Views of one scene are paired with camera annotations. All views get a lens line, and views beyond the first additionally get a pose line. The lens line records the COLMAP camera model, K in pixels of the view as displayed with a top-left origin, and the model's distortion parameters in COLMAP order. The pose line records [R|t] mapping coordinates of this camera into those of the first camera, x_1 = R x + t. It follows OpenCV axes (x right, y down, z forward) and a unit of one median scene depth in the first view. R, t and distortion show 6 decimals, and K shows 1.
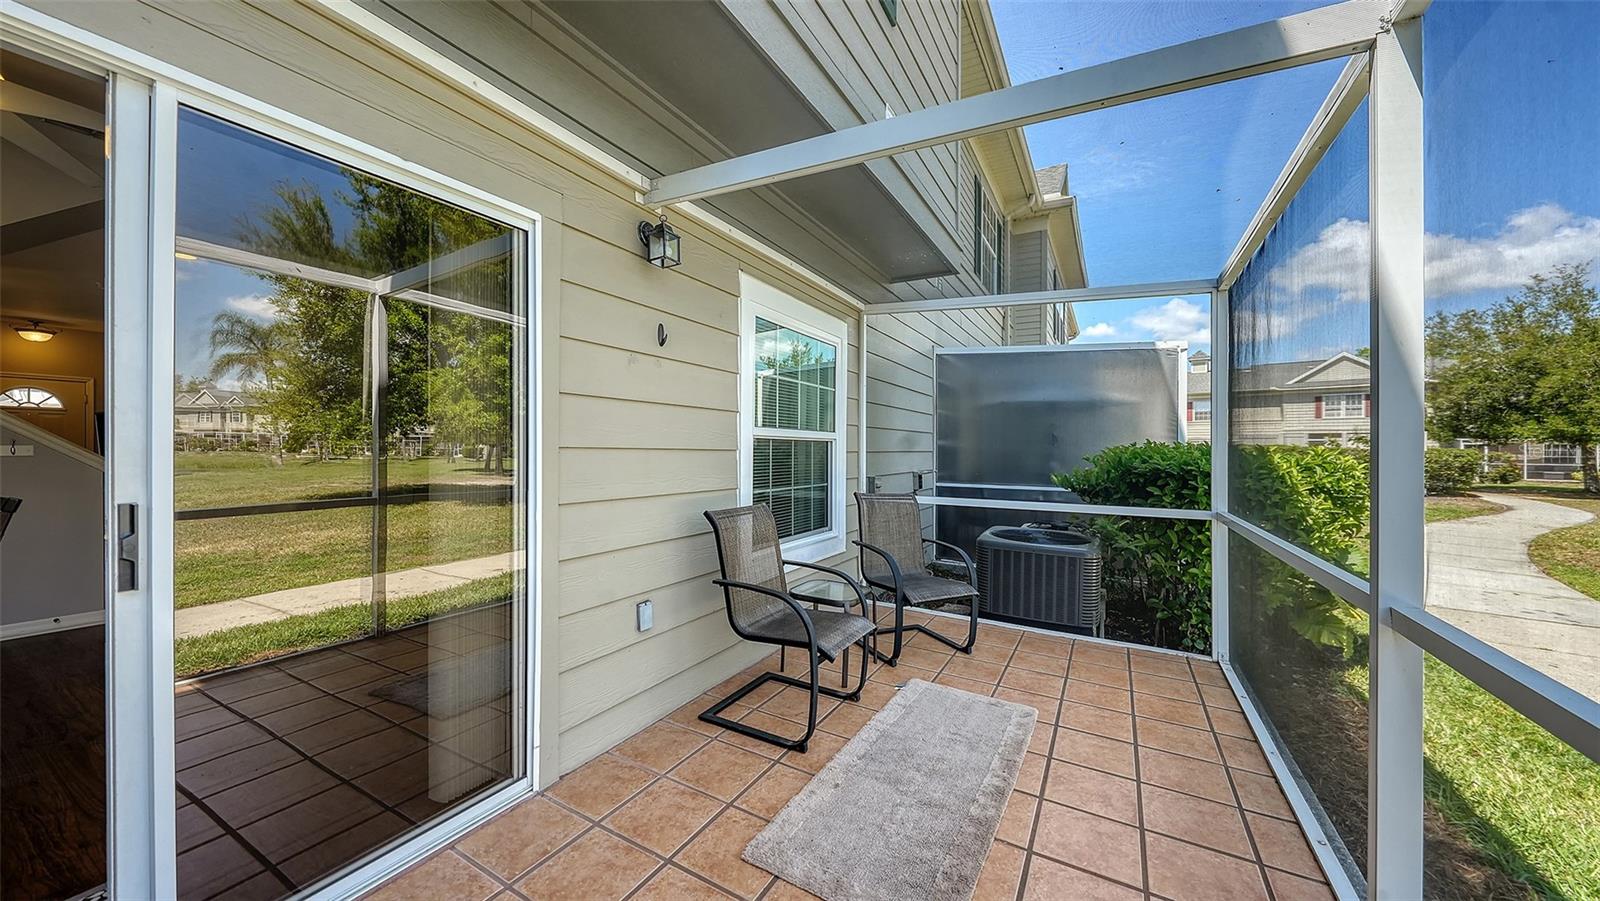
lens RADIAL K [[559.7, 0, 791.3], [0, 559.7, 446.1], [0, 0, 1]] dist [-0.001504, -0.000349]
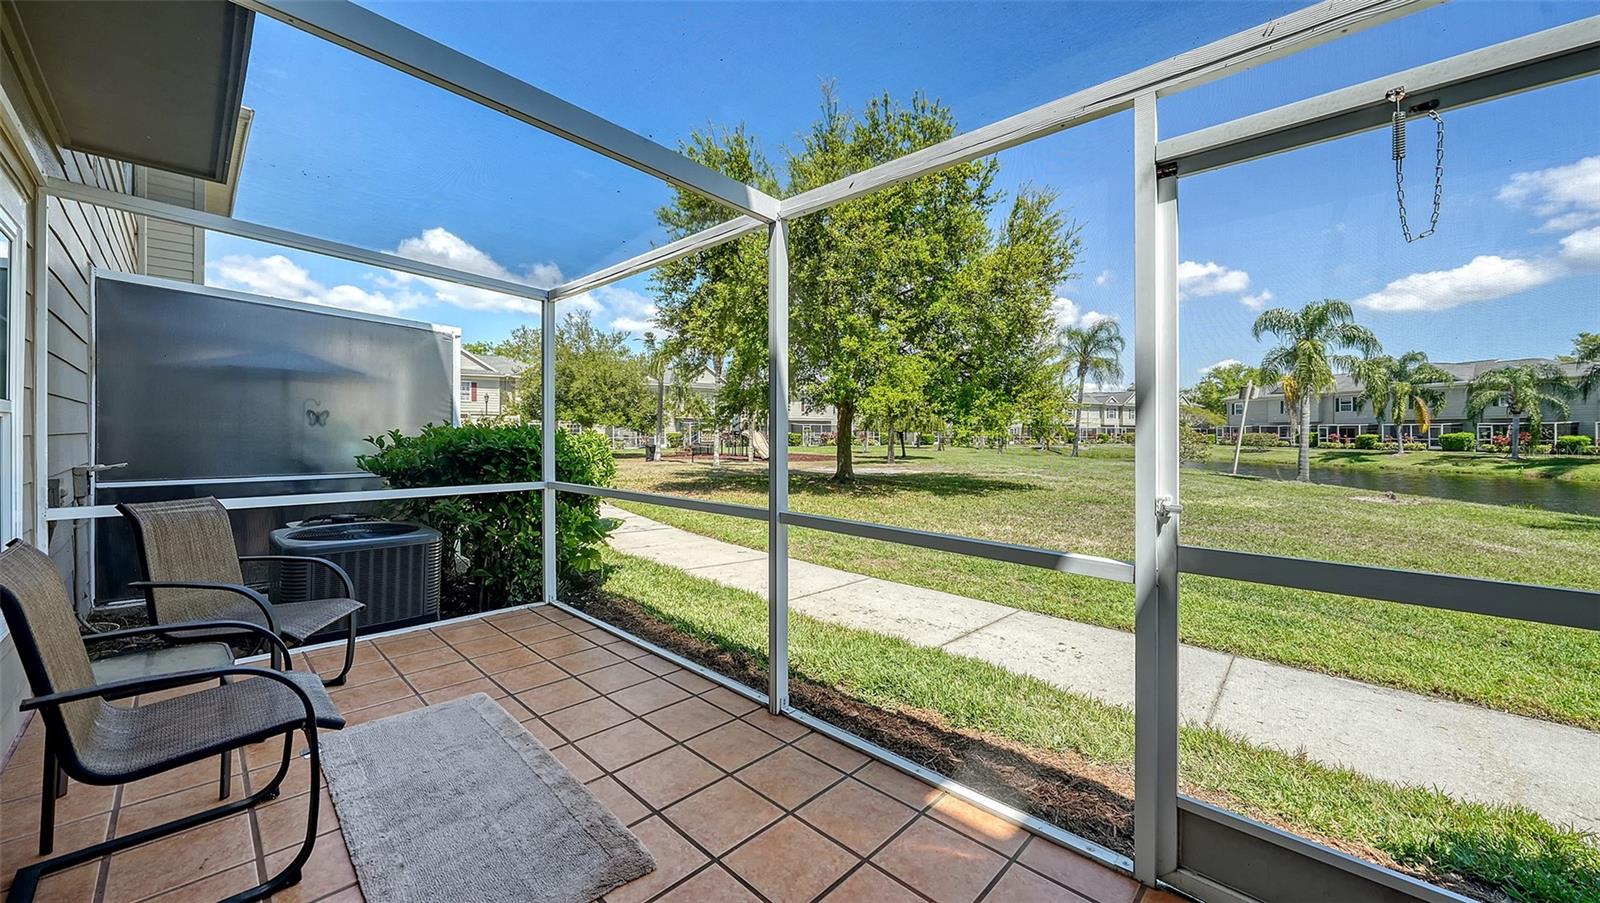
lens RADIAL K [[574.7, 0, 795.8], [0, 574.7, 436.1], [0, 0, 1]] dist [-0.000093, -0.000125]
pose [[0.254777, -0.013891, 0.966900, -0.298619], [-0.005376, 0.999861, 0.015781, -0.004563], [-0.966985, -0.009219, 0.254667, 0.148299]]
